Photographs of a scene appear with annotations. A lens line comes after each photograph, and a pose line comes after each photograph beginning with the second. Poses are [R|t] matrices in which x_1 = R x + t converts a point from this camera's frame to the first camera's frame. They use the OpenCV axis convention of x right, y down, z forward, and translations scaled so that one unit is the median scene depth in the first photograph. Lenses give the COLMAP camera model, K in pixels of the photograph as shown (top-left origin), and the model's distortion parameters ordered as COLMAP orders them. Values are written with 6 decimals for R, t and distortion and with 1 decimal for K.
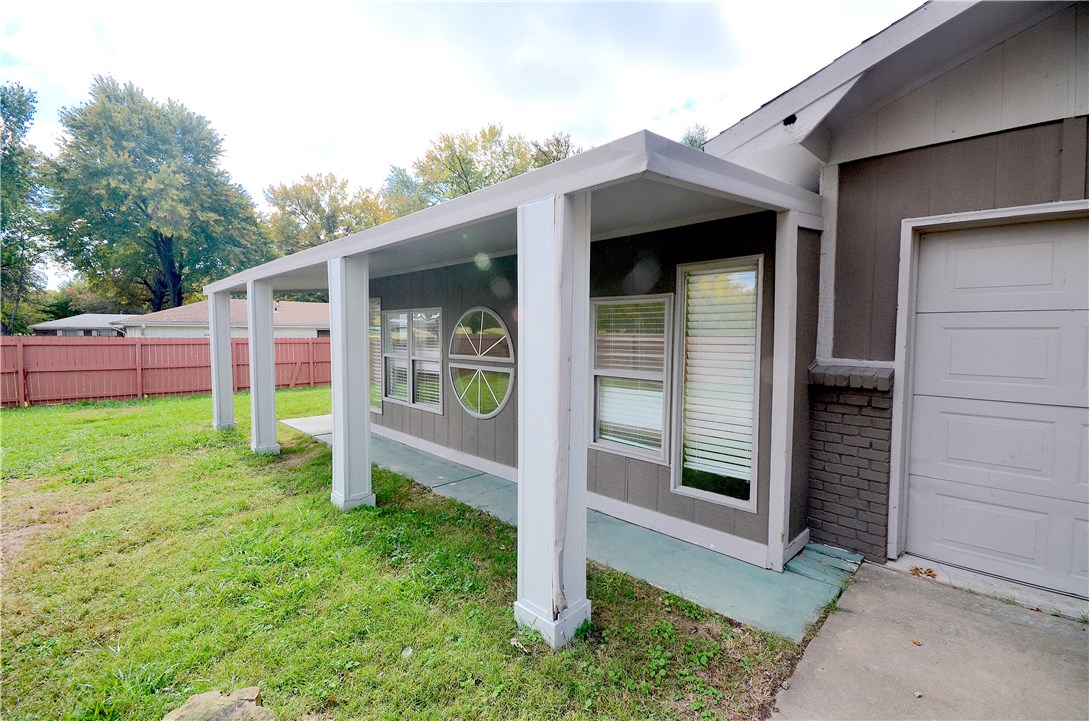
lens RADIAL K [[475.6, 0, 550.0], [0, 475.6, 354.4], [0, 0, 1]] dist [-0.000710, -0.000841]
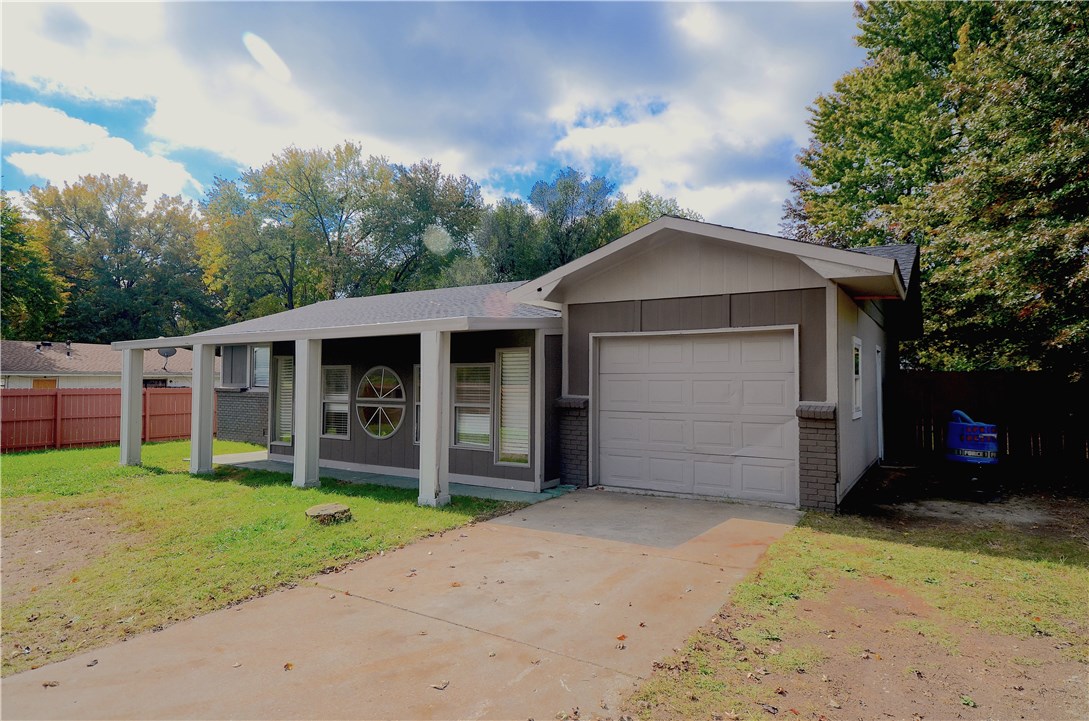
lens RADIAL K [[617.0, 0, 542.8], [0, 617.0, 333.1], [0, 0, 1]] dist [0.006273, 0.000809]
pose [[0.977794, 0.016808, 0.208895, -0.059758], [0.009920, 0.991950, -0.126245, 0.055661], [-0.209335, 0.125513, 0.969755, -1.126750]]
